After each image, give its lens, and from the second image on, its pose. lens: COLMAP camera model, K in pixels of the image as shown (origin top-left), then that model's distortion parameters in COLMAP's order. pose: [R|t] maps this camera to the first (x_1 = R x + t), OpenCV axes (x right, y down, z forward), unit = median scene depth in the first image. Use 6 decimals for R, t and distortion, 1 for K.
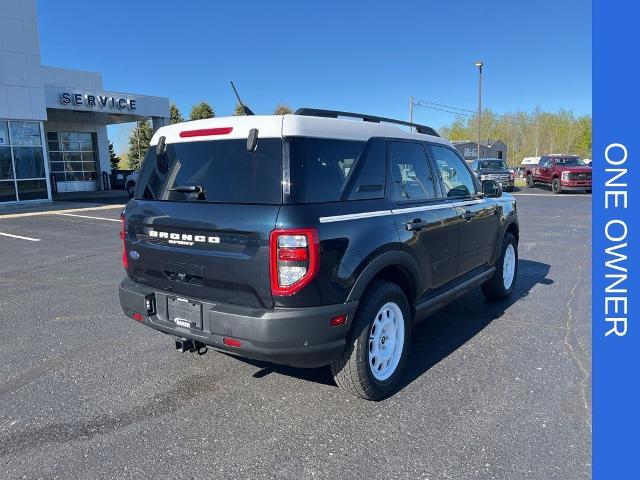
lens RADIAL K [[487.4, 0, 312.2], [0, 487.4, 241.2], [0, 0, 1]] dist [0.006477, 0.001024]
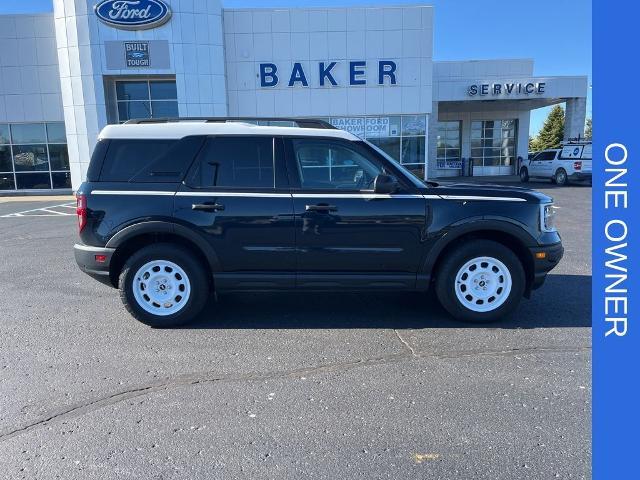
lens RADIAL K [[487.4, 0, 312.2], [0, 487.4, 241.2], [0, 0, 1]] dist [0.006477, 0.001024]
pose [[0.577235, 0.139384, -0.804594, 0.208385], [-0.114007, 0.989430, 0.089612, -0.013155], [0.808580, 0.040002, 0.587024, 0.074965]]
